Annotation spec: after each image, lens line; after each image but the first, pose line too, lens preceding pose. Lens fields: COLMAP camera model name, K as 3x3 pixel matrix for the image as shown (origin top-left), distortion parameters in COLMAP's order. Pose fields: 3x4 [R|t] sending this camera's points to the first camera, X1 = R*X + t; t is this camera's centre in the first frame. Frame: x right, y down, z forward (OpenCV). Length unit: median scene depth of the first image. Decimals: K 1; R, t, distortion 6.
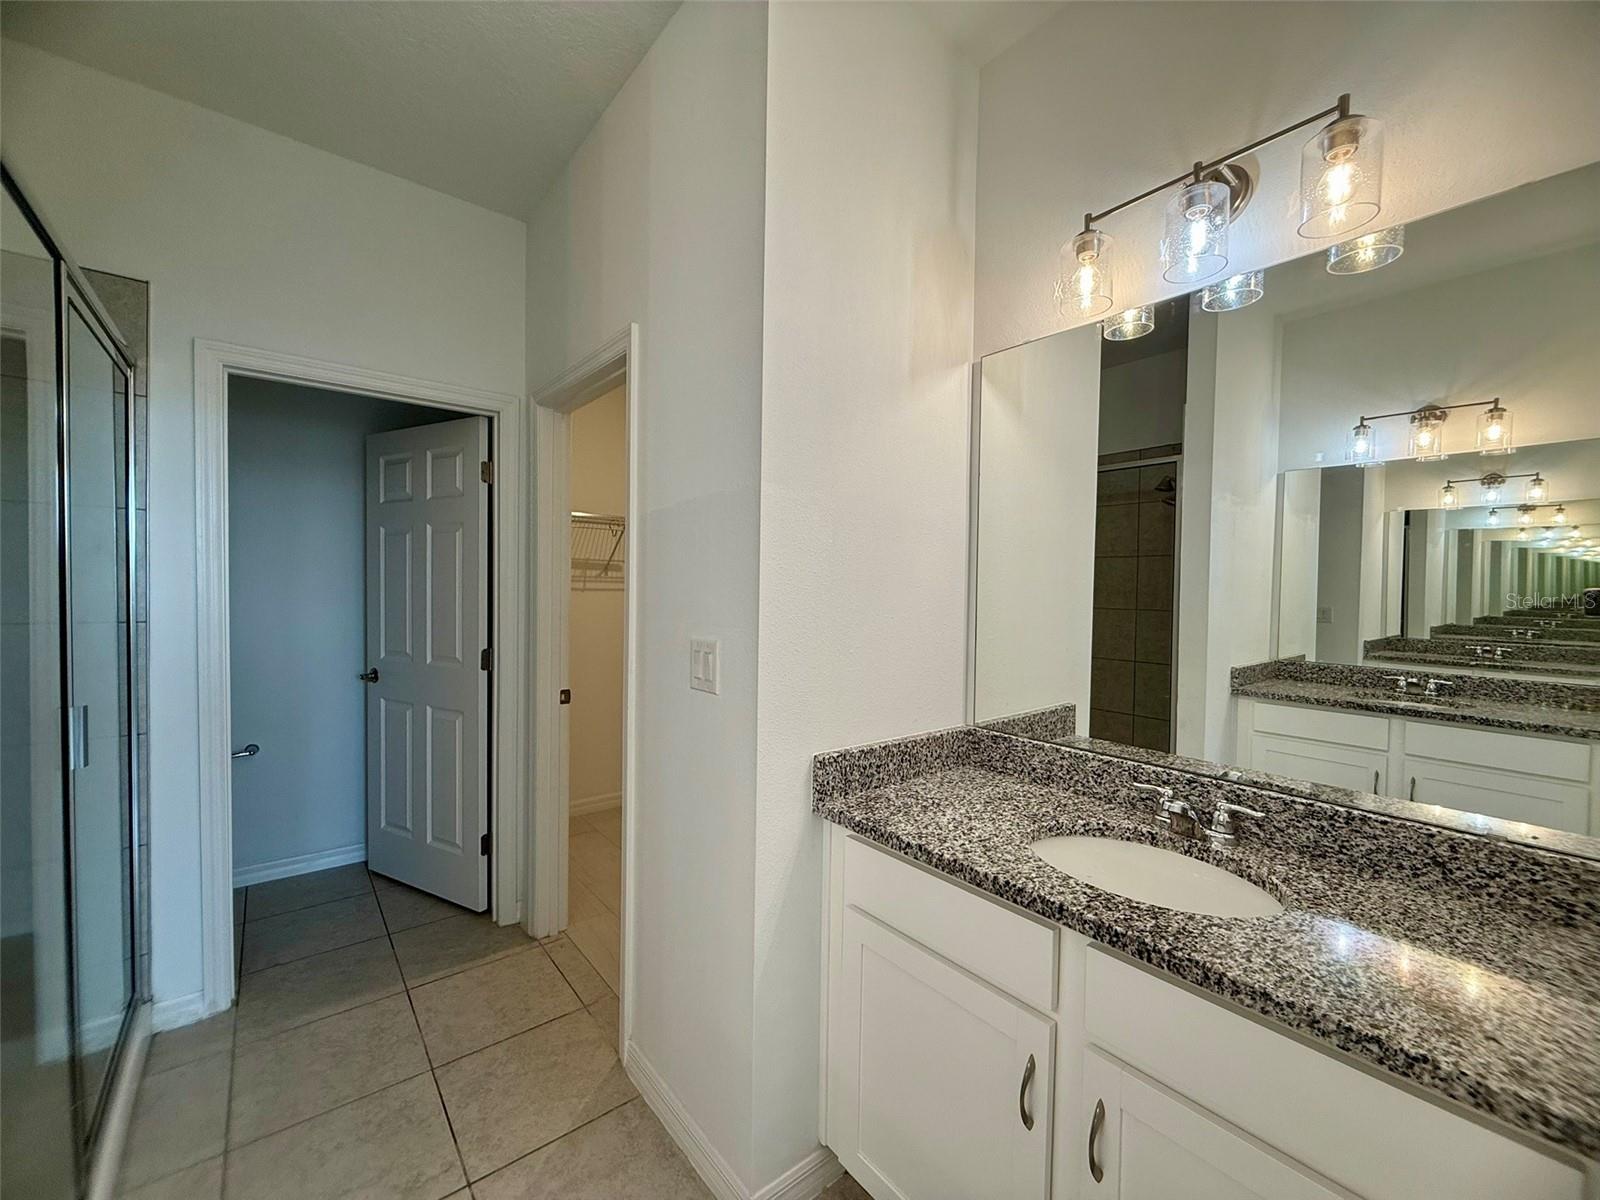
lens RADIAL K [[639.1, 0, 793.3], [0, 639.1, 601.2], [0, 0, 1]] dist [0.002805, -0.001903]
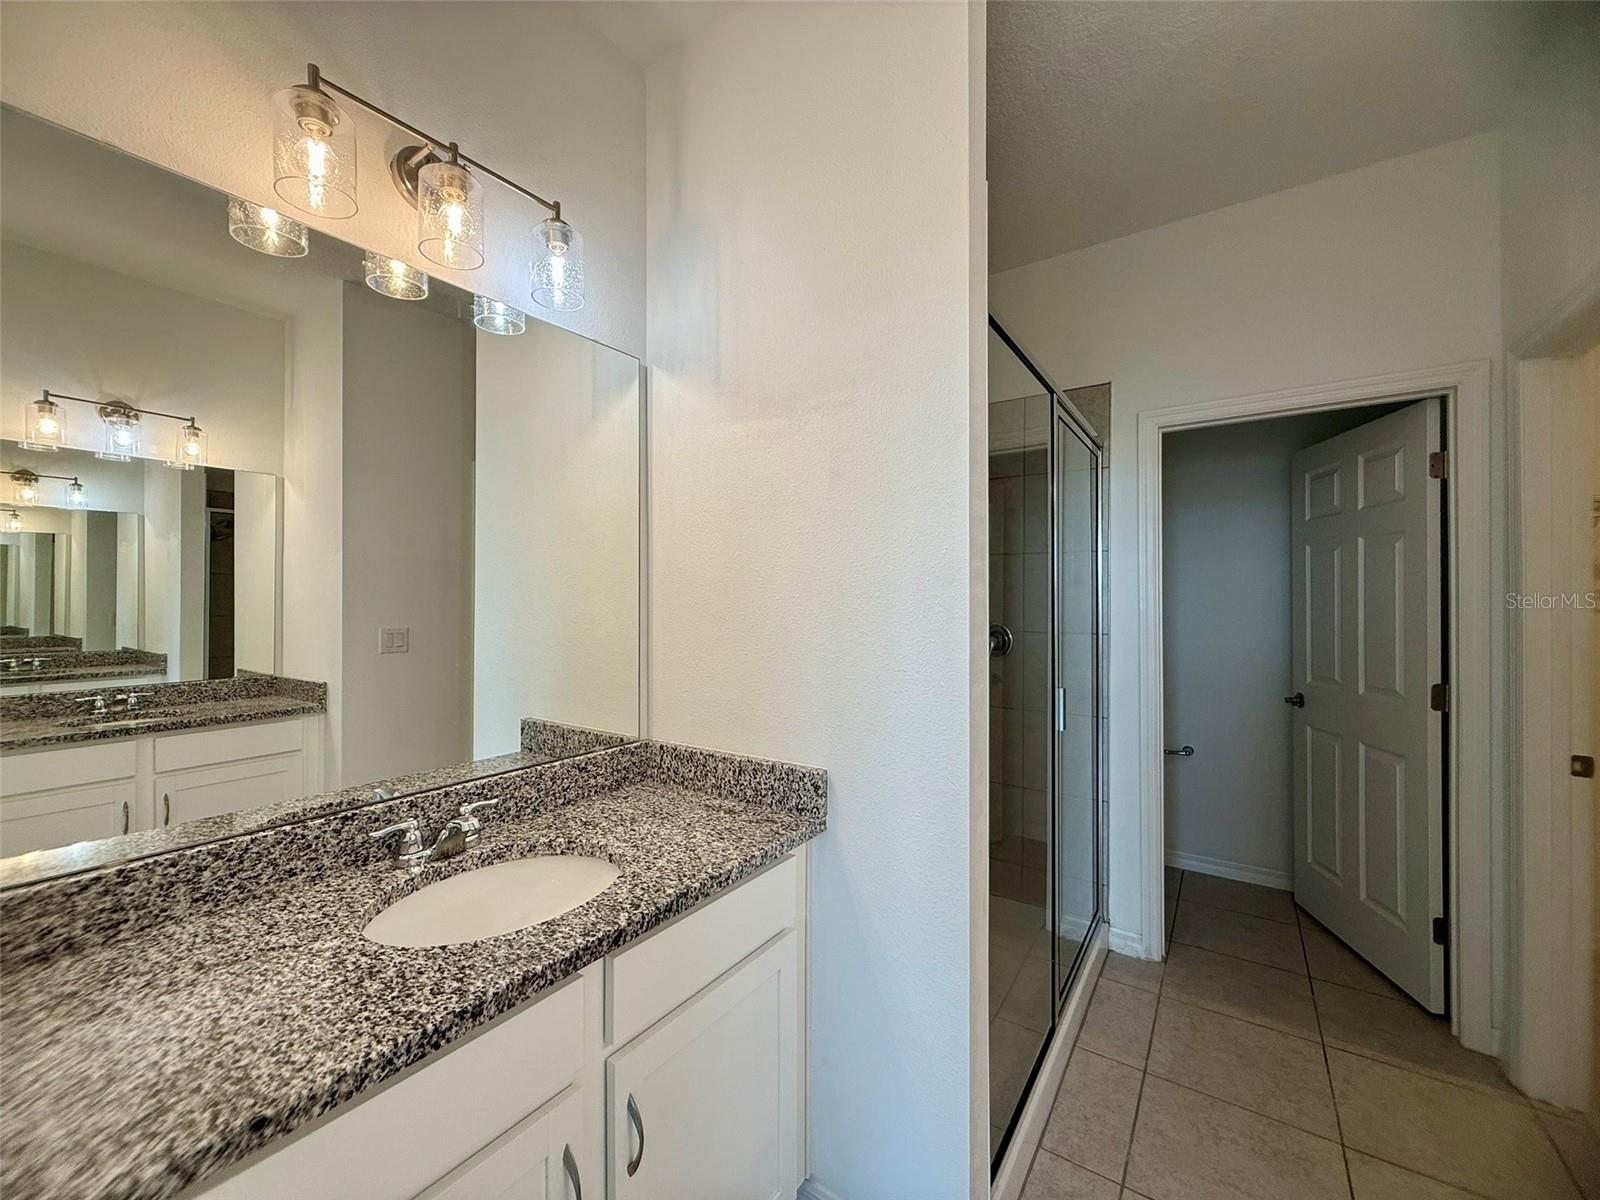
lens RADIAL K [[639.1, 0, 791.8], [0, 639.1, 599.6], [0, 0, 1]] dist [0.002805, -0.001903]
pose [[0.279242, -0.019478, -0.960023, 0.090145], [-0.019623, 0.999470, -0.025986, 0.007491], [0.960020, 0.026095, 0.278712, -0.008285]]
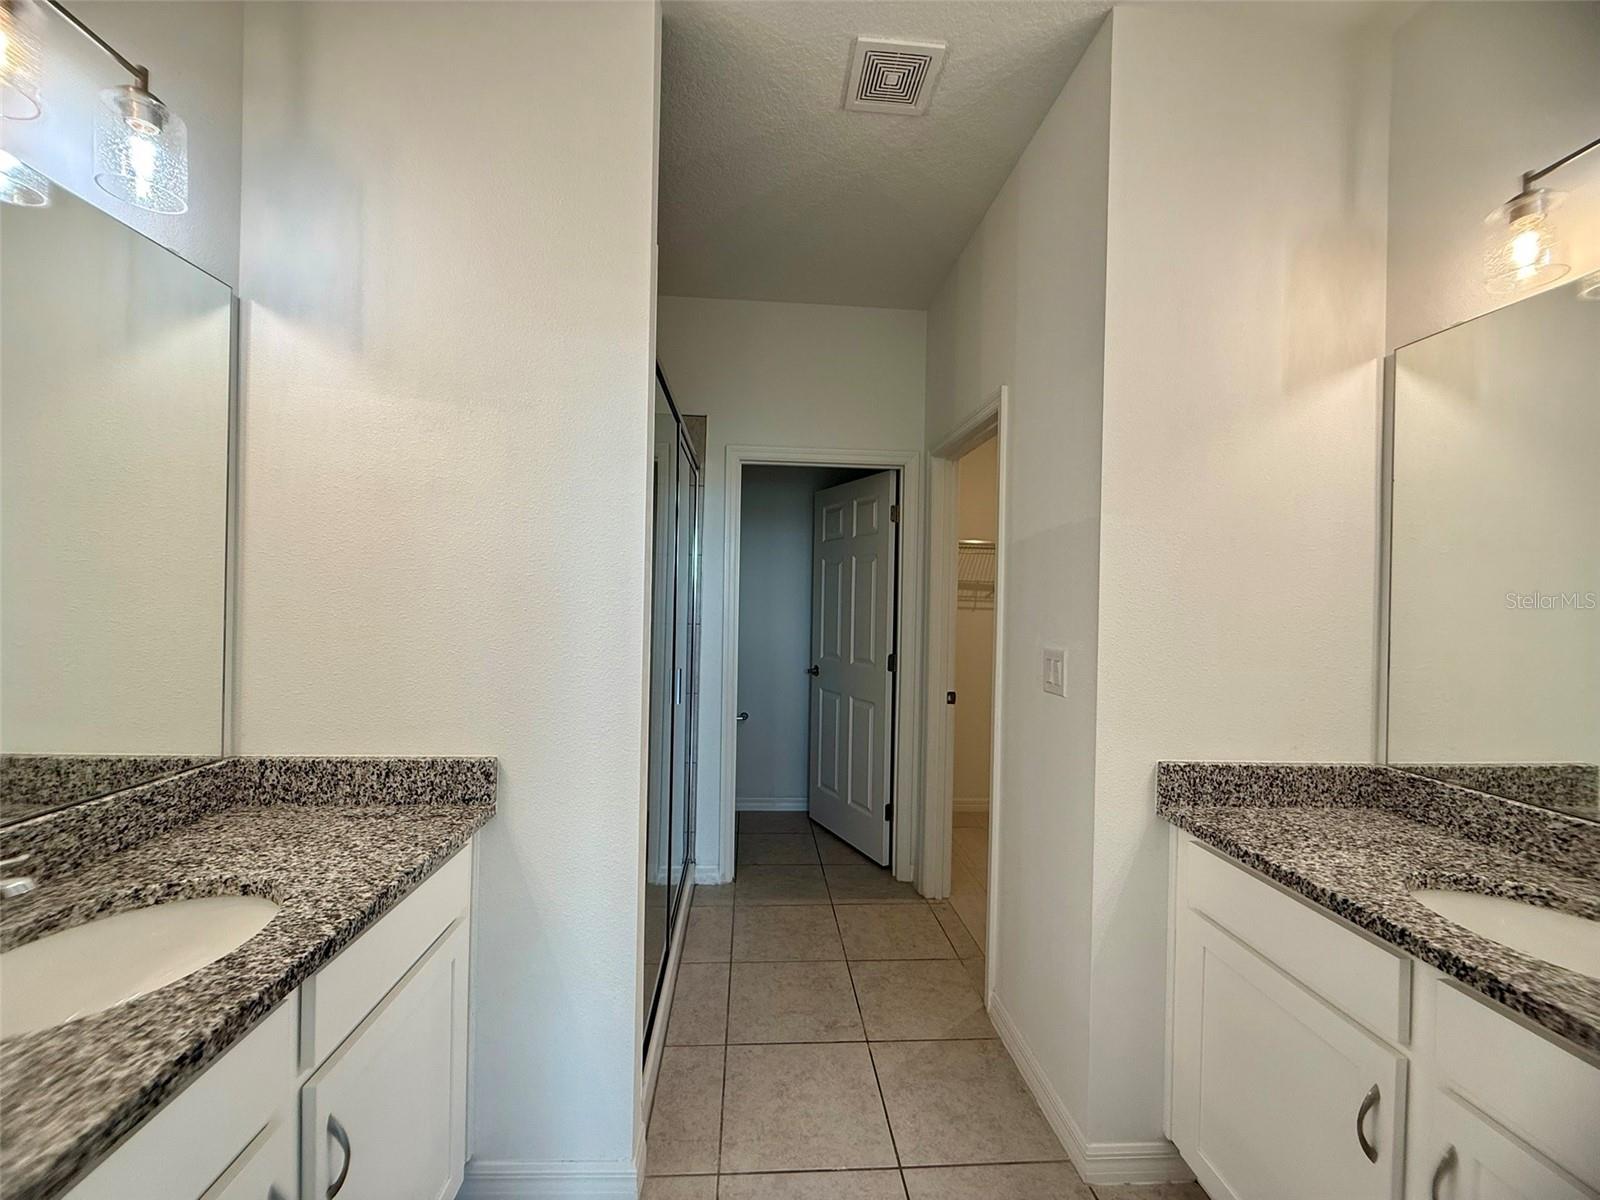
lens RADIAL K [[639.1, 0, 795.8], [0, 639.1, 597.6], [0, 0, 1]] dist [0.002805, -0.001903]
pose [[0.818525, 0.000688, -0.574471, 0.116939], [-0.023251, 0.999220, -0.031931, 0.010888], [0.574001, 0.039494, 0.817902, -0.187005]]
